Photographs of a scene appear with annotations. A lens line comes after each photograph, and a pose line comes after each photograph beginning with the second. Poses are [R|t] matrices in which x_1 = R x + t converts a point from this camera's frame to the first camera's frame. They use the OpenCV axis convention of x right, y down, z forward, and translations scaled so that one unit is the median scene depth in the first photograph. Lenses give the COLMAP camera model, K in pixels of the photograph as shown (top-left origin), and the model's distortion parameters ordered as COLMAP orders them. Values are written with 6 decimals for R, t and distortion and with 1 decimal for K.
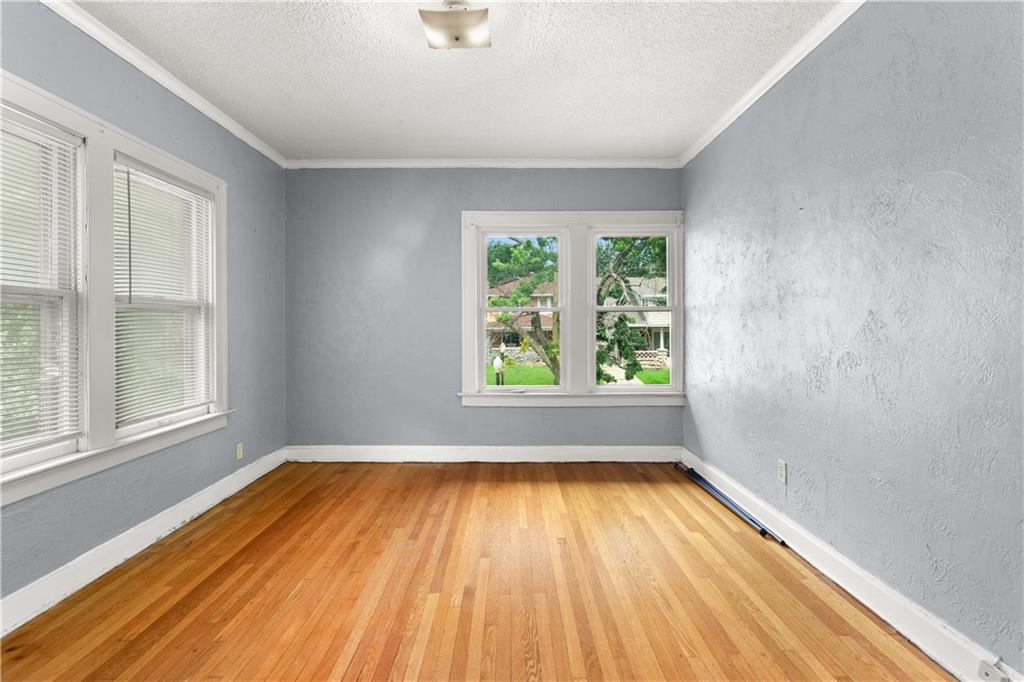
lens RADIAL K [[489.5, 0, 514.0], [0, 489.5, 332.9], [0, 0, 1]] dist [0.005176, 0.000465]
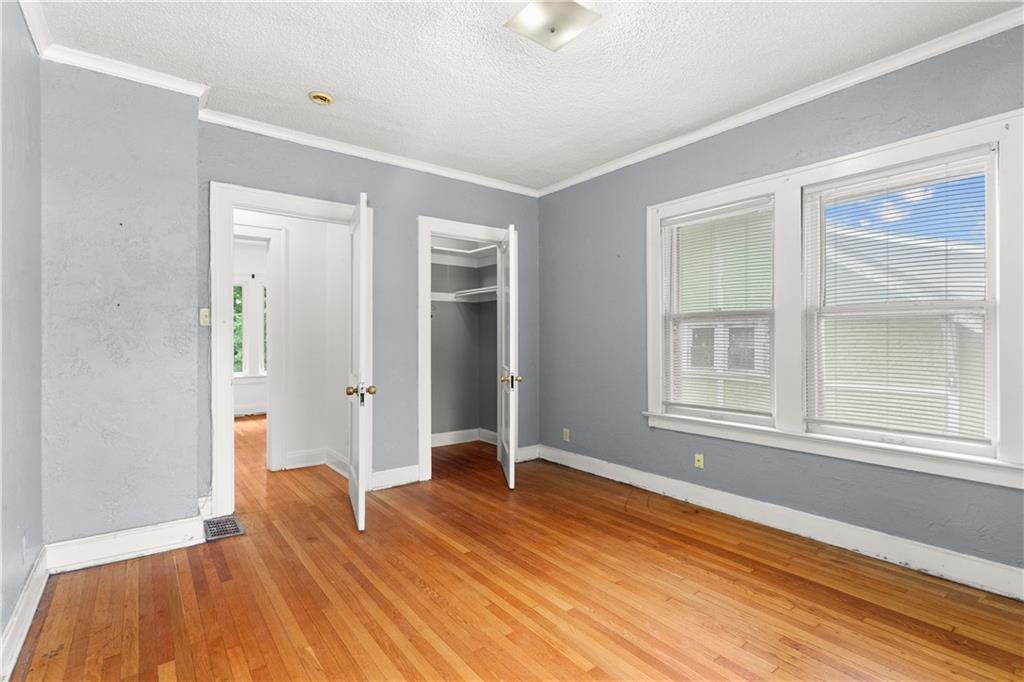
lens RADIAL K [[489.5, 0, 514.0], [0, 489.5, 332.9], [0, 0, 1]] dist [0.005176, 0.000465]
pose [[-0.801586, 0.001840, -0.597877, 0.452959], [-0.001160, 0.999989, 0.004633, -0.020743], [0.597879, 0.004408, -0.801574, 1.521531]]
